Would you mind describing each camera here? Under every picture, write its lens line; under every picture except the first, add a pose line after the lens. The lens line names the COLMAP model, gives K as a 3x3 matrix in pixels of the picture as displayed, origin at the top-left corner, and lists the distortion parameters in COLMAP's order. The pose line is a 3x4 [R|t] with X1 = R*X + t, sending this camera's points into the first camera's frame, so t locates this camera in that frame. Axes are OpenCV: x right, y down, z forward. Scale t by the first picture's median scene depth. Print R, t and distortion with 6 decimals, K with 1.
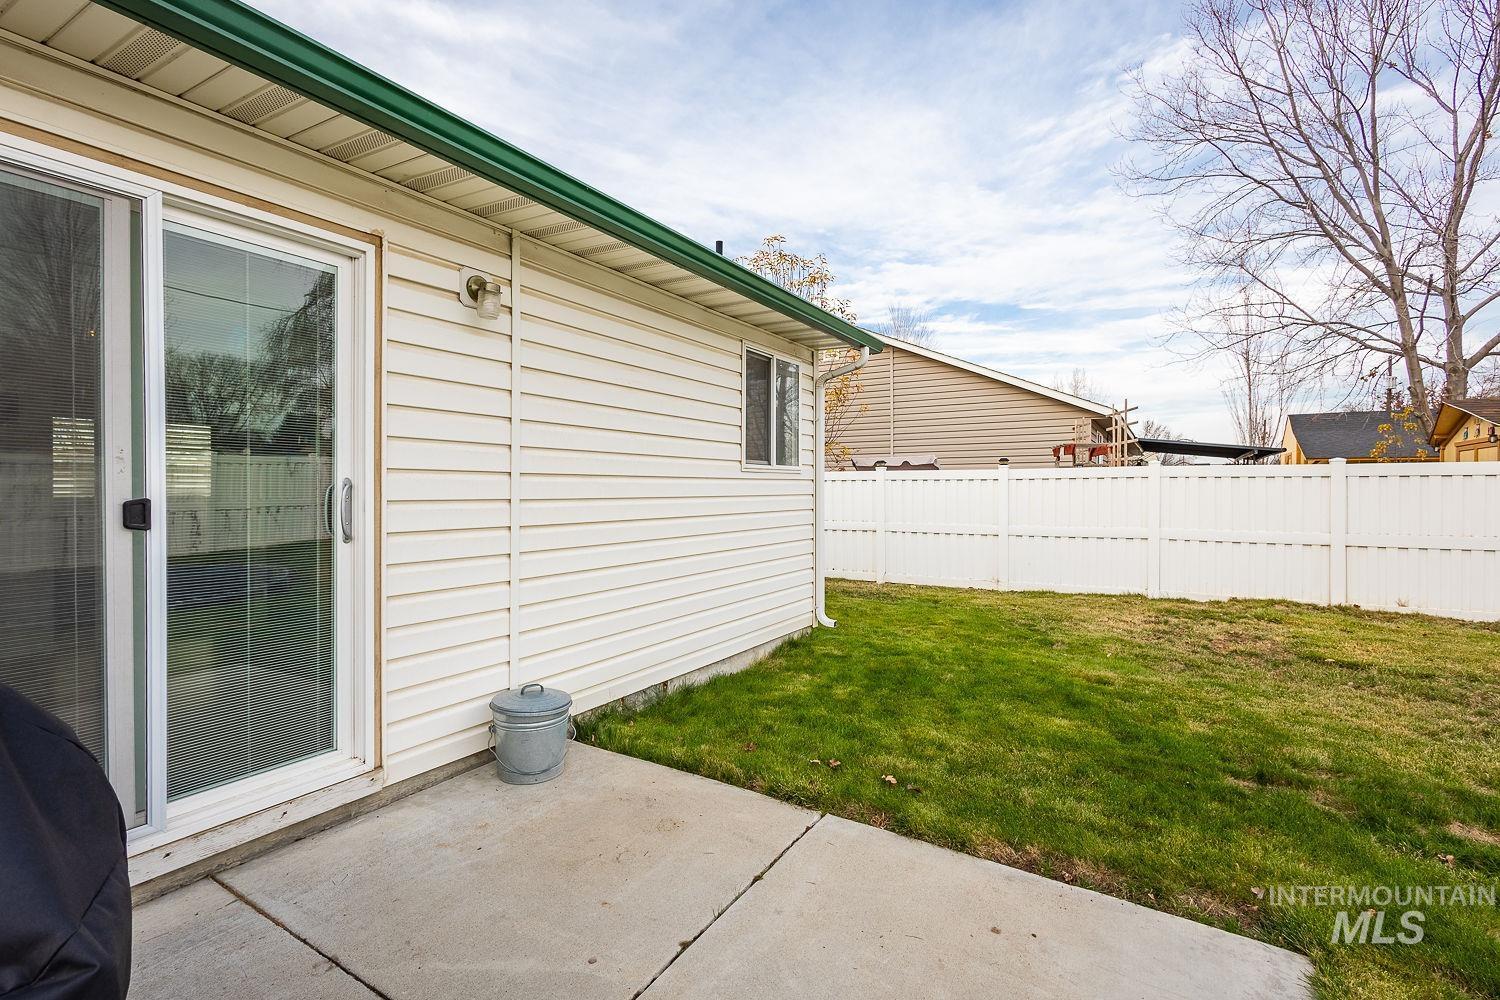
lens RADIAL K [[717.9, 0, 749.0], [0, 717.9, 506.1], [0, 0, 1]] dist [0.008948, 0.000116]
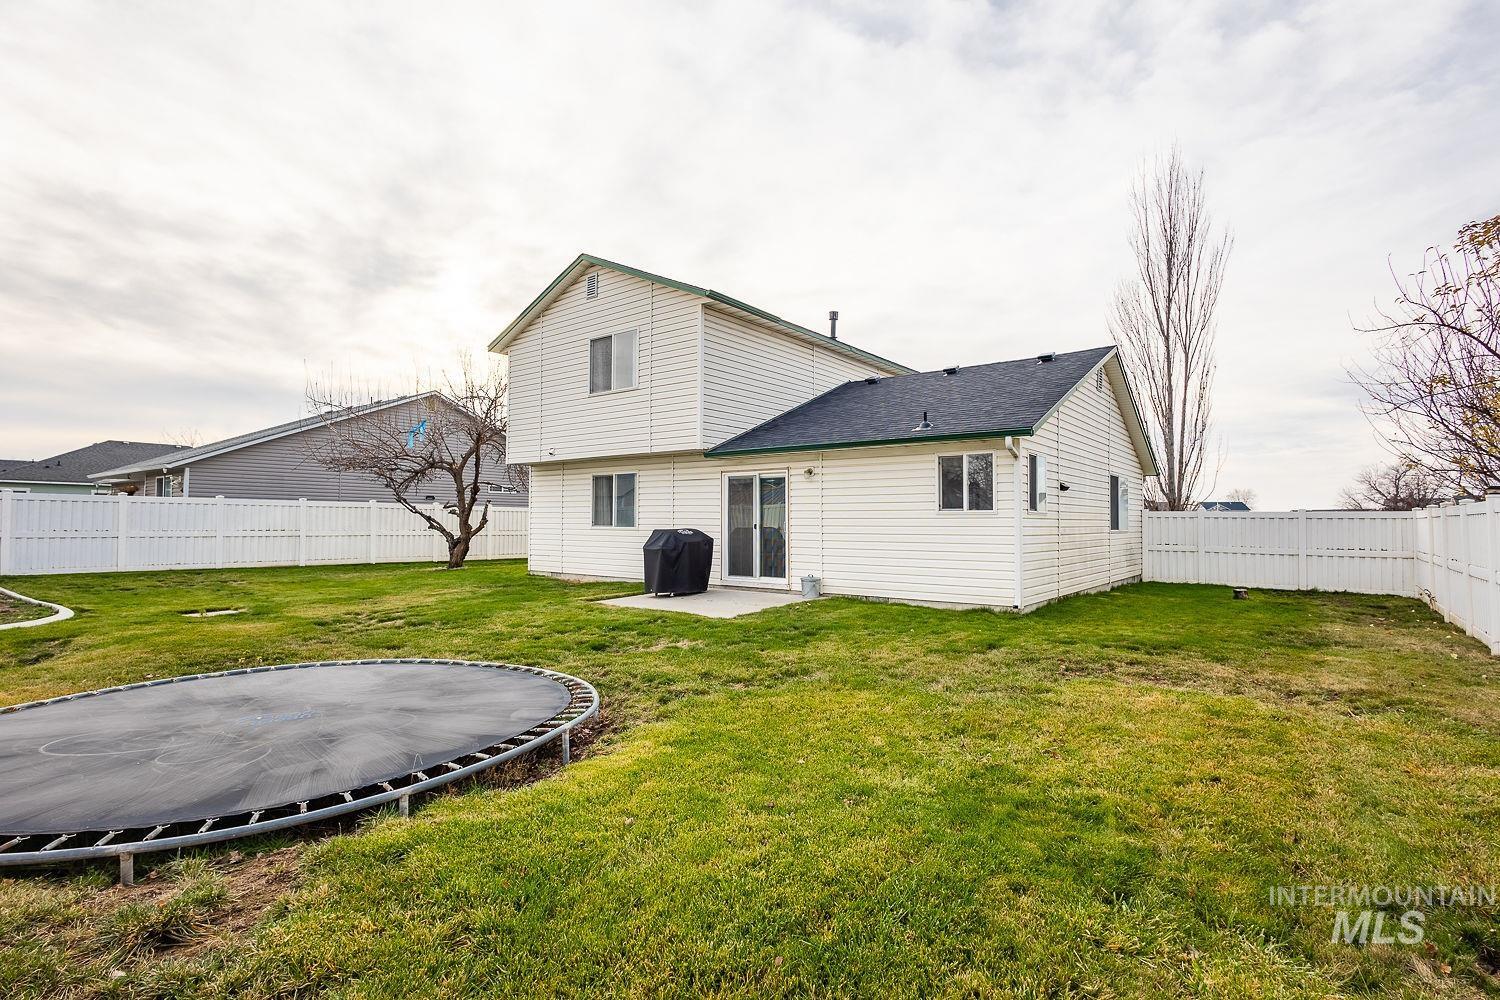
lens RADIAL K [[720.9, 0, 753.5], [0, 720.9, 496.2], [0, 0, 1]] dist [0.001038, -0.000115]
pose [[-0.133043, -0.033494, -0.990544, 3.446990], [-0.024274, 0.999239, -0.030527, -0.039420], [0.990813, 0.019983, -0.133754, 1.188506]]
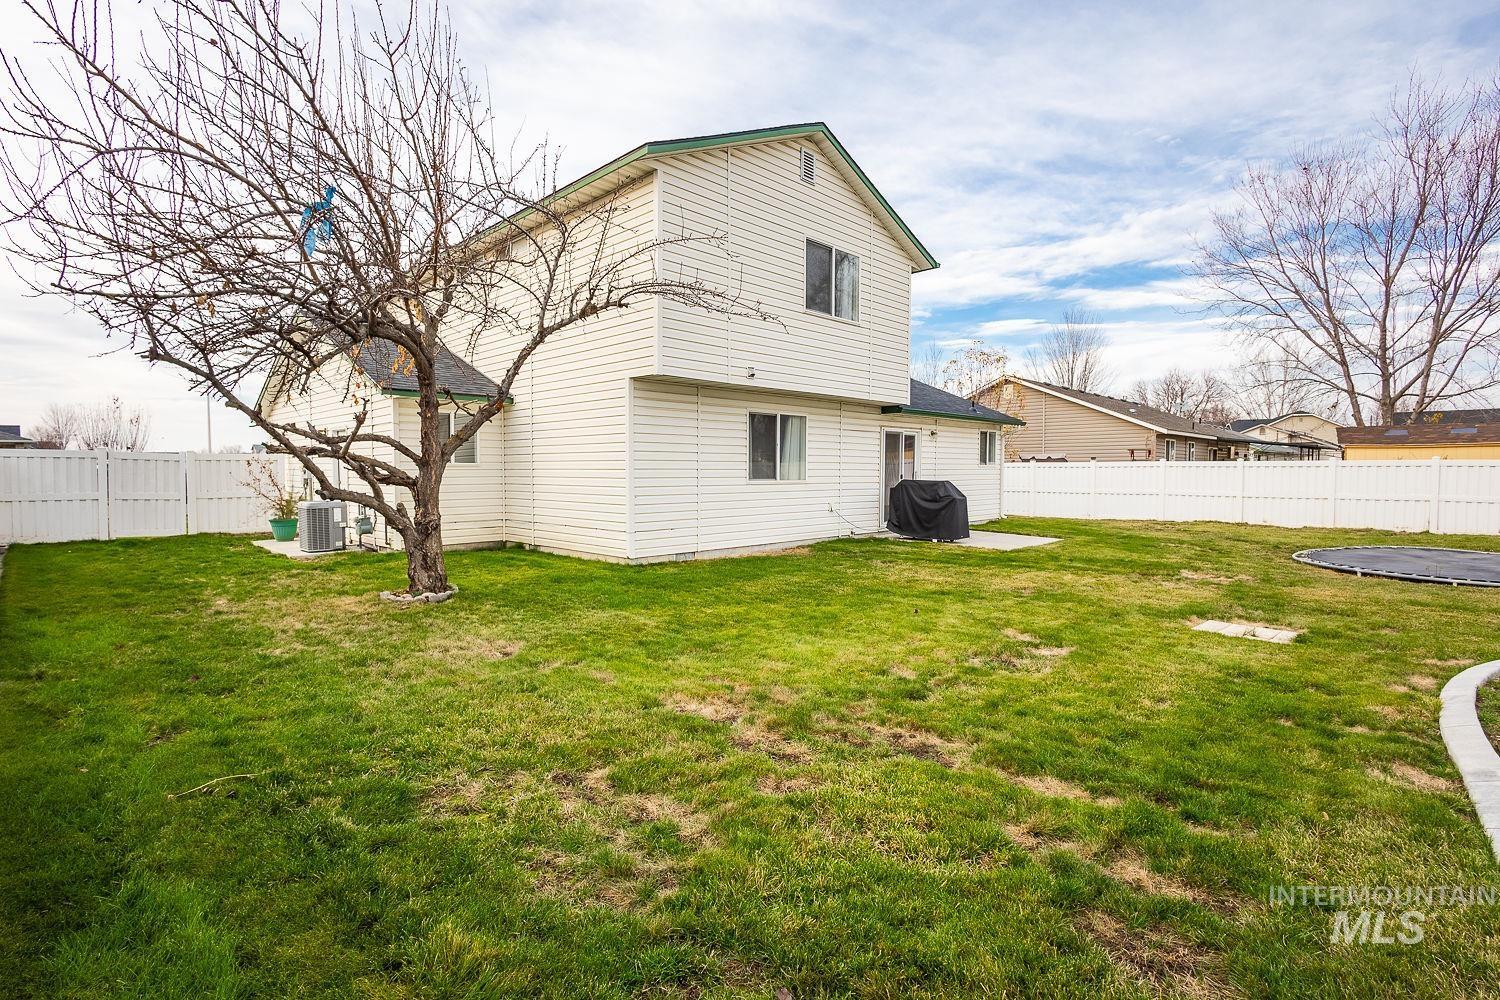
lens RADIAL K [[713.0, 0, 750.0], [0, 713.0, 500.0], [0, 0, 1]] dist [0.008713, -0.001174]
pose [[0.970807, 0.012310, -0.239544, -0.395134], [-0.006987, 0.999710, 0.023055, 0.058609], [0.239758, -0.020708, 0.970612, -4.034542]]
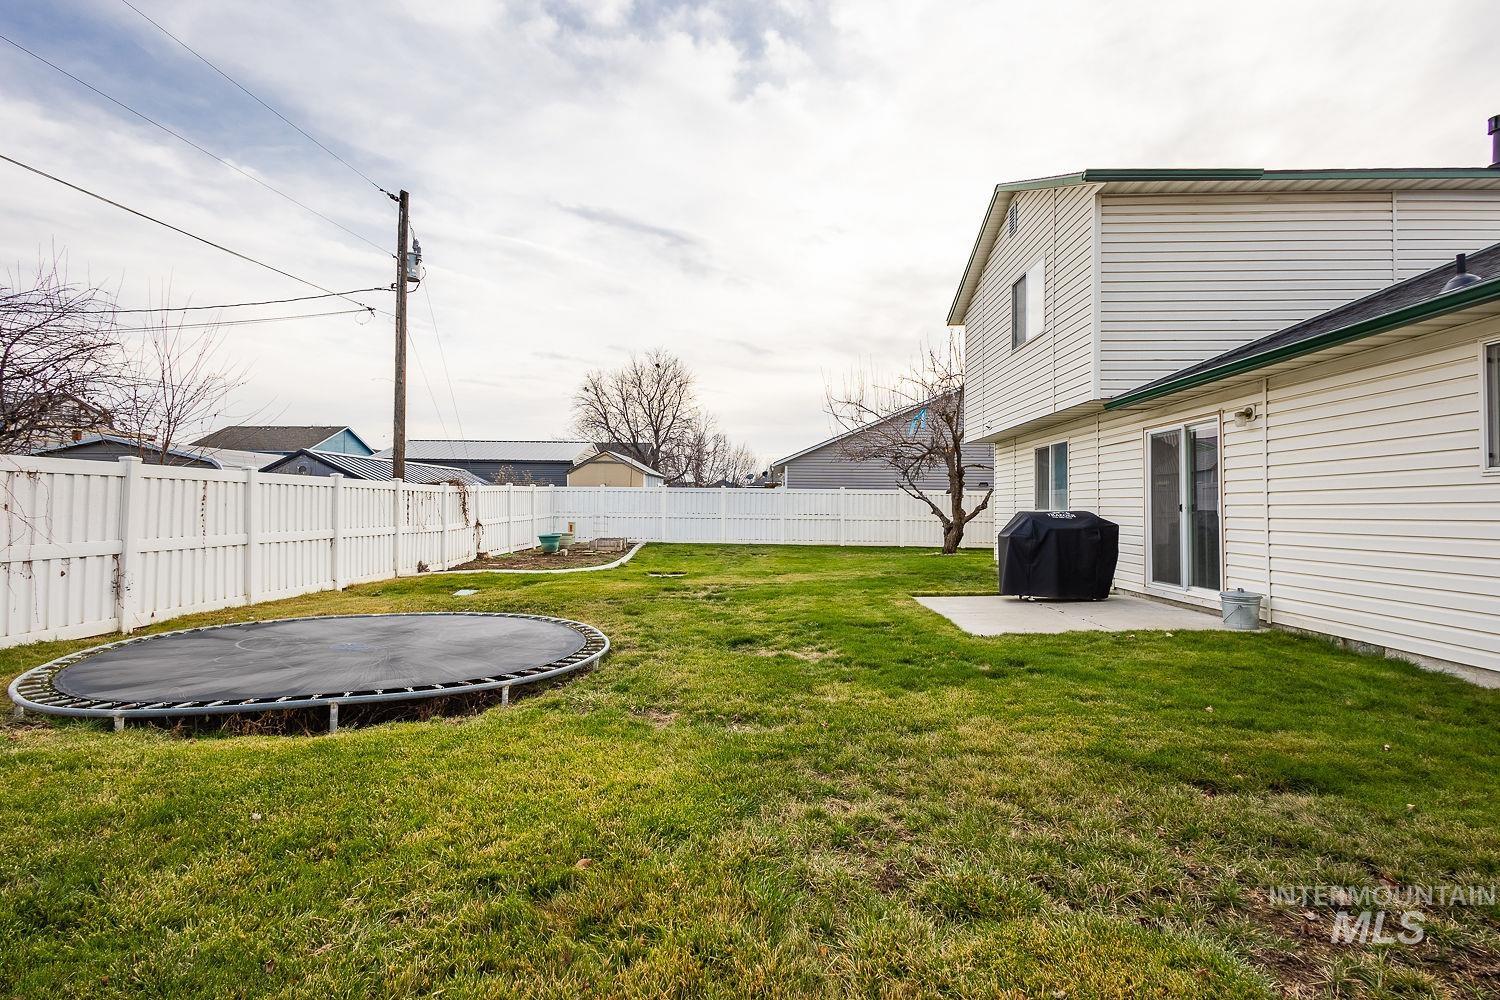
lens RADIAL K [[700.5, 0, 750.0], [0, 700.5, 500.0], [0, 0, 1]] dist [0.005973, -0.000424]
pose [[-0.876822, -0.006132, -0.480776, 2.043345], [-0.010020, 0.999935, 0.005521, -0.019679], [0.480711, 0.009658, -0.876826, 2.143573]]
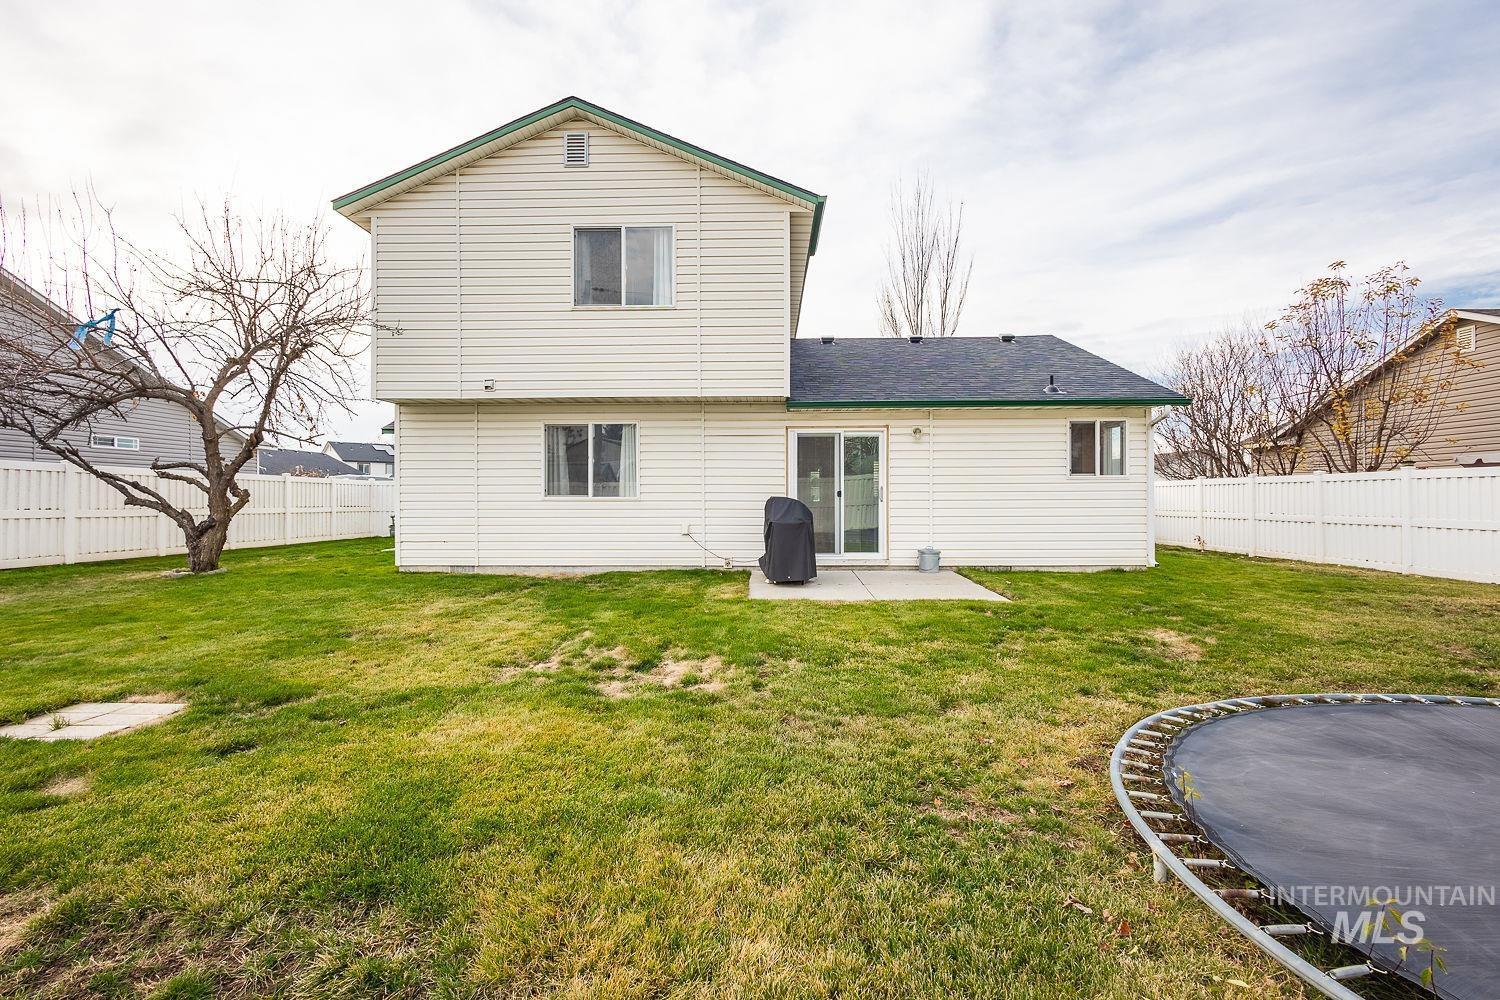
lens RADIAL K [[700.5, 0, 750.0], [0, 700.5, 500.0], [0, 0, 1]] dist [0.005973, -0.000424]
pose [[0.482252, 0.001978, -0.876030, 2.146993], [-0.016397, 0.999843, -0.006769, 0.066617], [0.875879, 0.017628, 0.482209, -1.305441]]
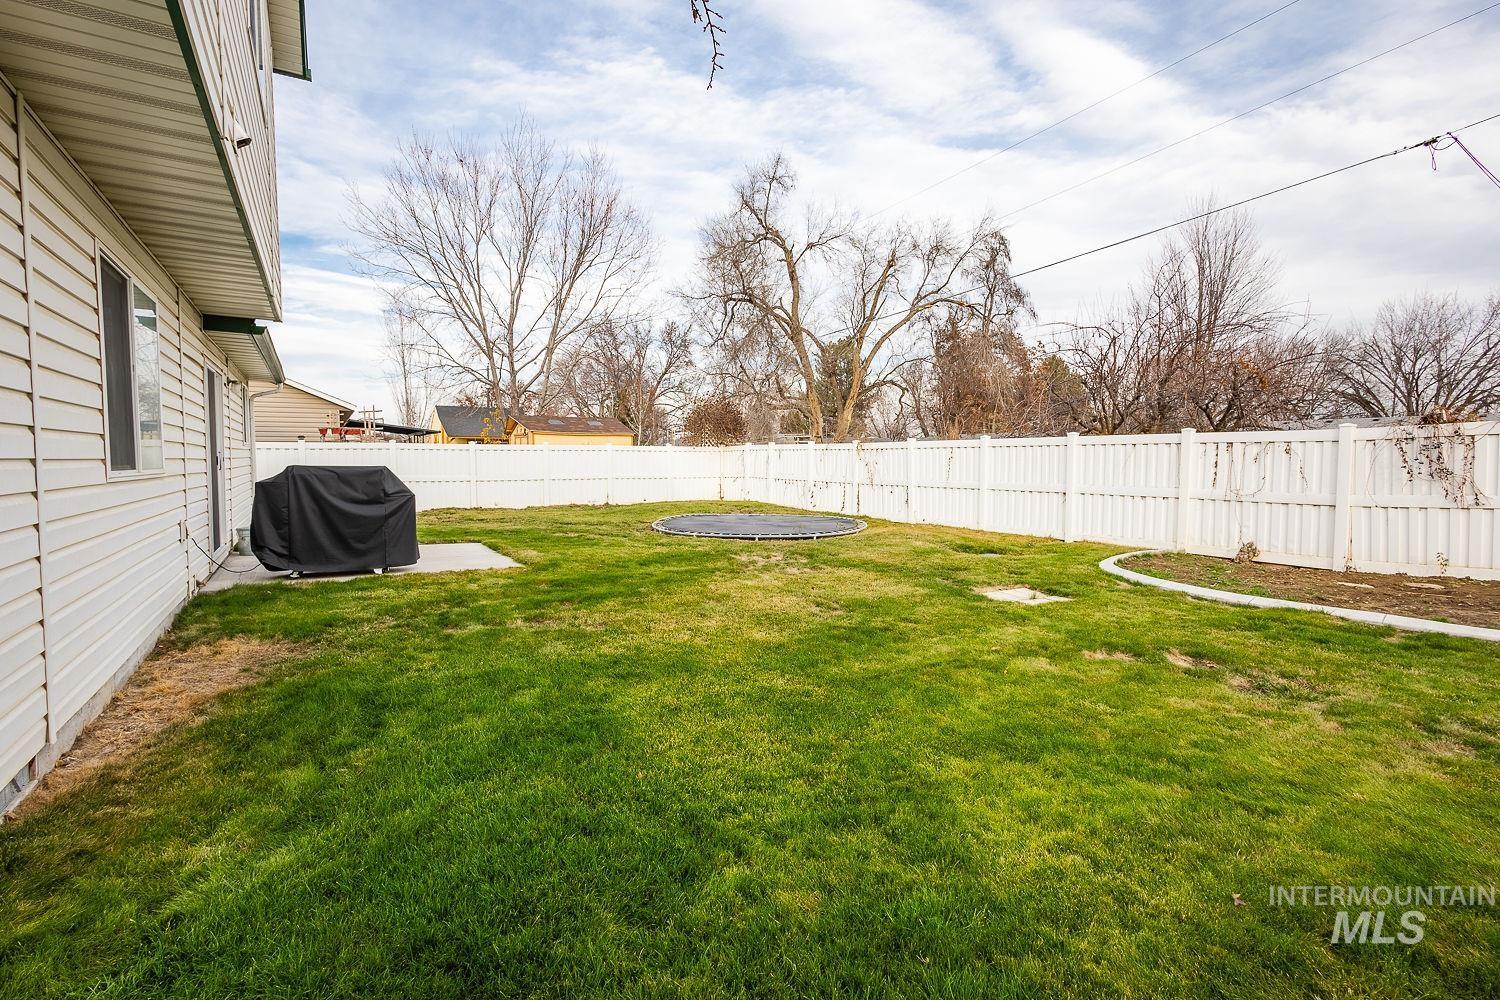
lens RADIAL K [[700.5, 0, 757.9], [0, 700.5, 492.1], [0, 0, 1]] dist [-0.051664, 0.054527]
pose [[0.461579, -0.042739, 0.886069, -1.749682], [0.017484, 0.999083, 0.039082, 0.053468], [-0.886927, -0.002548, 0.461903, -1.974738]]
